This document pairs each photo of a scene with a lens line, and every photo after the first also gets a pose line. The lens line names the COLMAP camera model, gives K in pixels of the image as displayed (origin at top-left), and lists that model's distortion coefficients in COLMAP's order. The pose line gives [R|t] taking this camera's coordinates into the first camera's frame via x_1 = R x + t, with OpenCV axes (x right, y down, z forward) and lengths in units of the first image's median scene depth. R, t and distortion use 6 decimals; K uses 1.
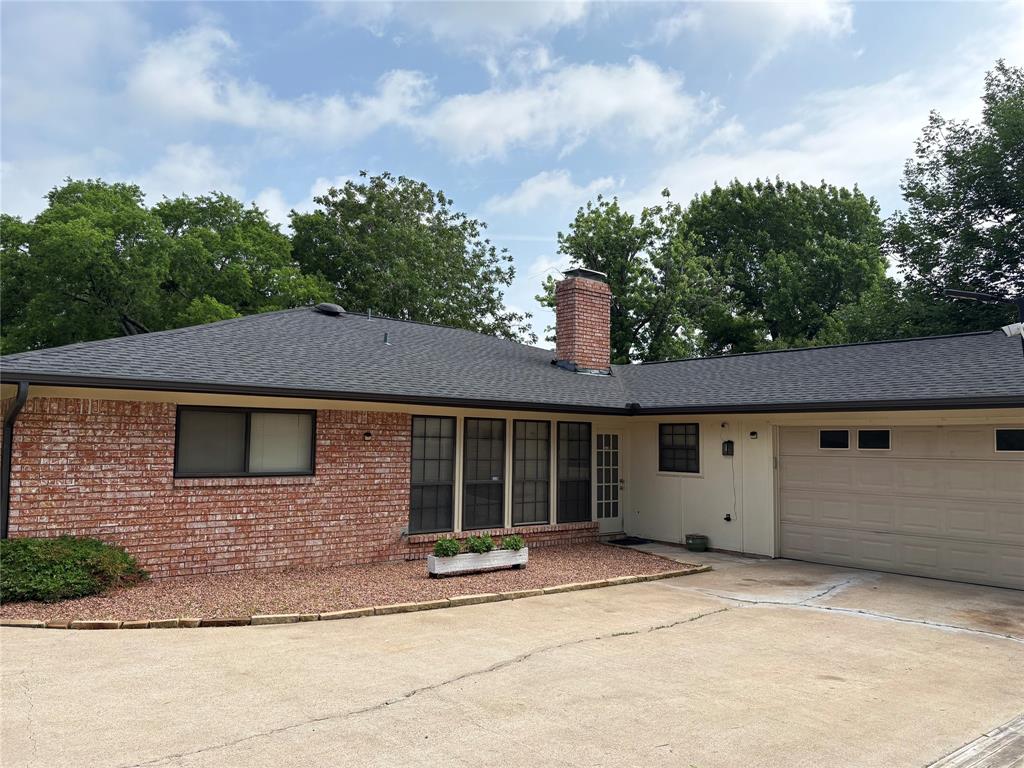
lens RADIAL K [[778.7, 0, 513.9], [0, 778.7, 382.2], [0, 0, 1]] dist [0.031819, -0.025327]
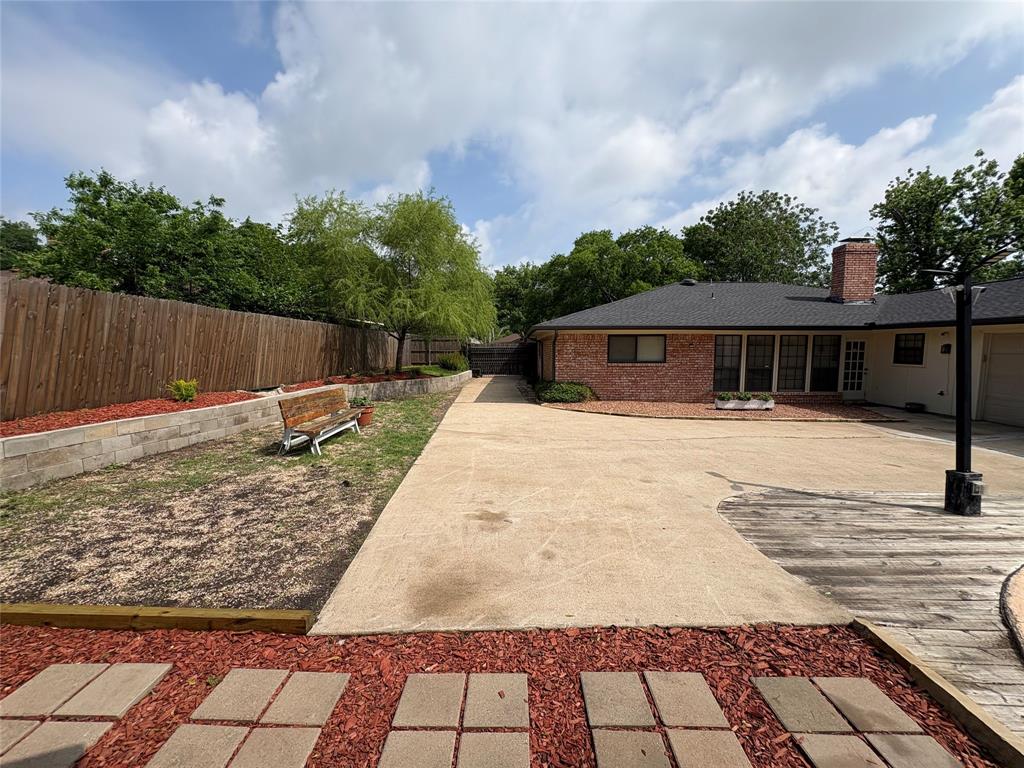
lens RADIAL K [[409.8, 0, 517.2], [0, 409.8, 388.9], [0, 0, 1]] dist [0.013746, -0.000182]
pose [[0.764081, 0.055008, -0.642771, 0.083828], [0.059169, 0.986183, 0.154733, -0.007888], [0.642401, -0.156261, 0.750269, -0.090417]]
